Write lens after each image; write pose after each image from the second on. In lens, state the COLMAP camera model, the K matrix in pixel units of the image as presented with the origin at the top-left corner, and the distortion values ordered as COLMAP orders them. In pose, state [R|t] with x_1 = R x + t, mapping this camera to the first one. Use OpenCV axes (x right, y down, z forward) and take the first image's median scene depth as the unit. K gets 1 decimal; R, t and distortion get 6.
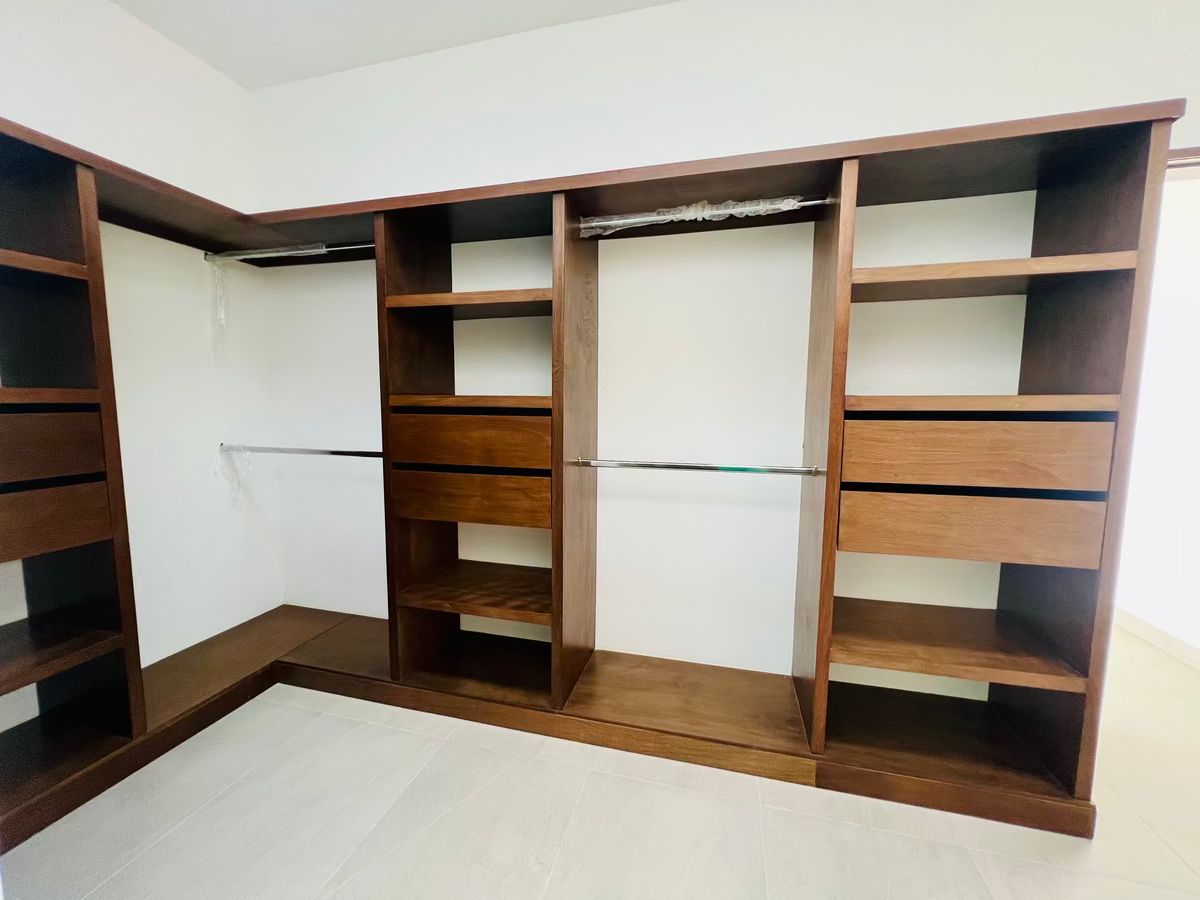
lens RADIAL K [[482.5, 0, 598.0], [0, 482.5, 449.5], [0, 0, 1]] dist [-0.000286, -0.001288]
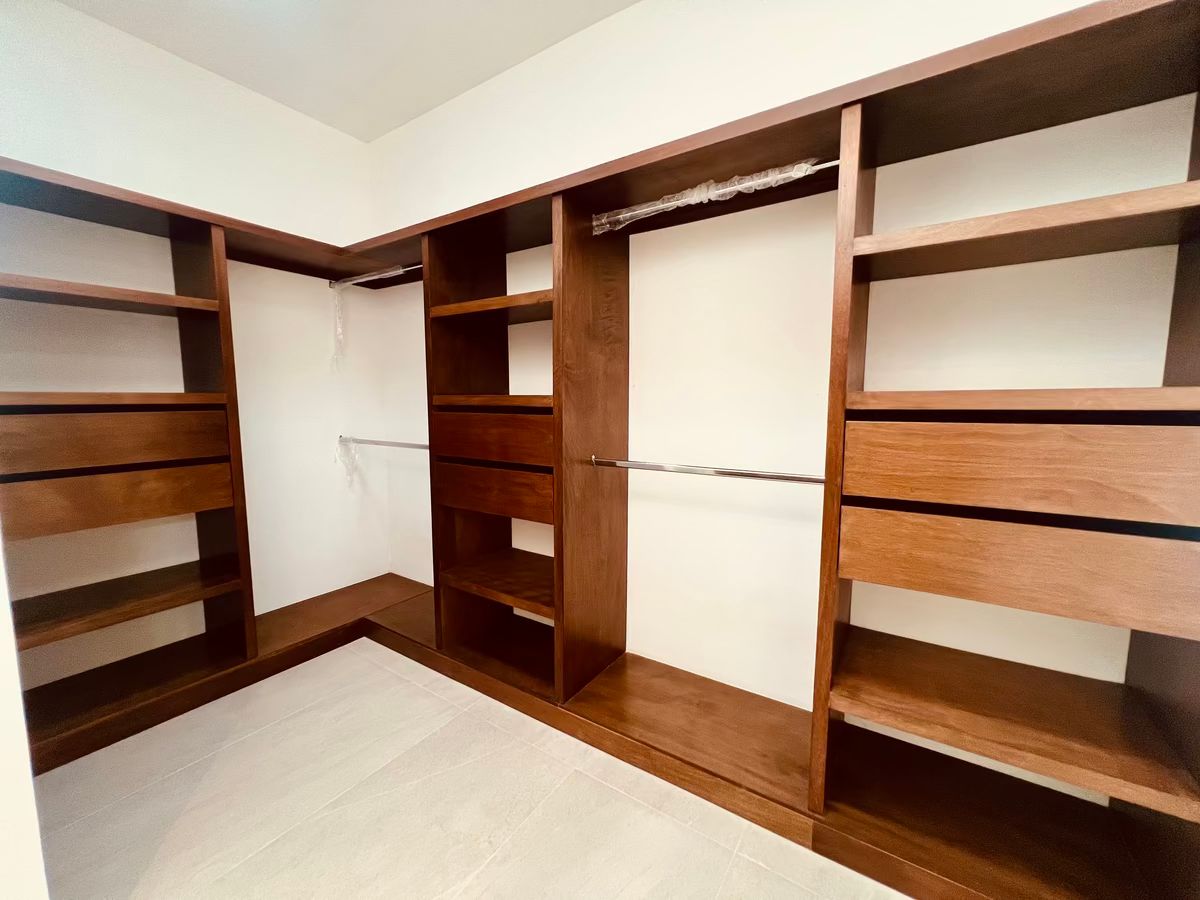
lens RADIAL K [[483.5, 0, 597.9], [0, 483.5, 449.9], [0, 0, 1]] dist [-0.001046, -0.000024]
pose [[0.946132, 0.027930, -0.322574, 0.321956], [-0.026952, 0.999609, 0.007498, -0.005025], [0.322657, 0.001600, 0.946515, 0.061980]]
